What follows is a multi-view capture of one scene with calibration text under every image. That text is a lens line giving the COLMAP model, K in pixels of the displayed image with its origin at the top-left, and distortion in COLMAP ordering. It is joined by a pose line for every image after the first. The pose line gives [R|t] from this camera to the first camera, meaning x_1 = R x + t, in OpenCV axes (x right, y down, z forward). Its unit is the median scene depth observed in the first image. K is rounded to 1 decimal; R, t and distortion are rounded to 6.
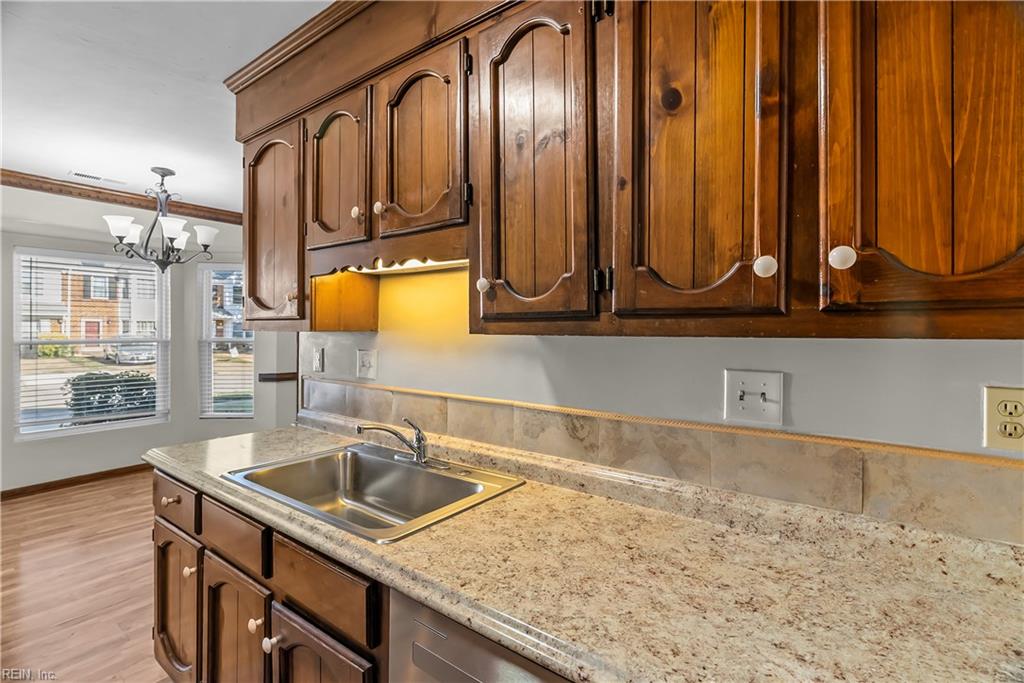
lens RADIAL K [[458.9, 0, 516.5], [0, 458.9, 338.3], [0, 0, 1]] dist [-0.001119, 0.000141]
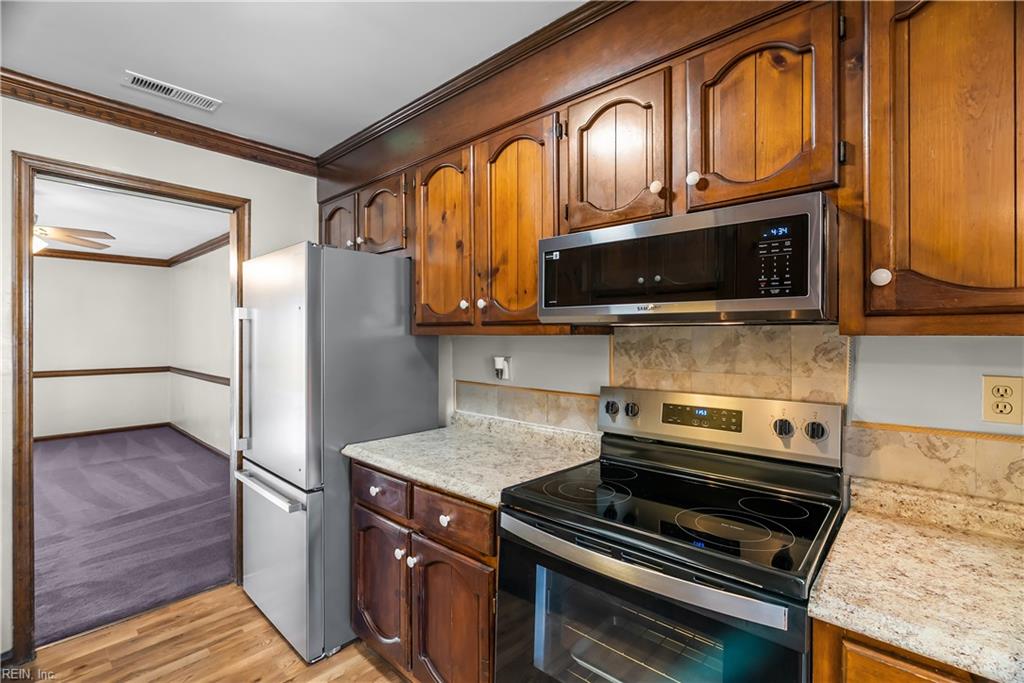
lens RADIAL K [[460.7, 0, 512.2], [0, 460.7, 339.4], [0, 0, 1]] dist [-0.008545, 0.001375]
pose [[-0.994633, -0.006307, 0.103276, 0.102835], [-0.004586, 0.999847, 0.016894, -0.045419], [-0.103366, 0.016329, -0.994509, 3.382004]]
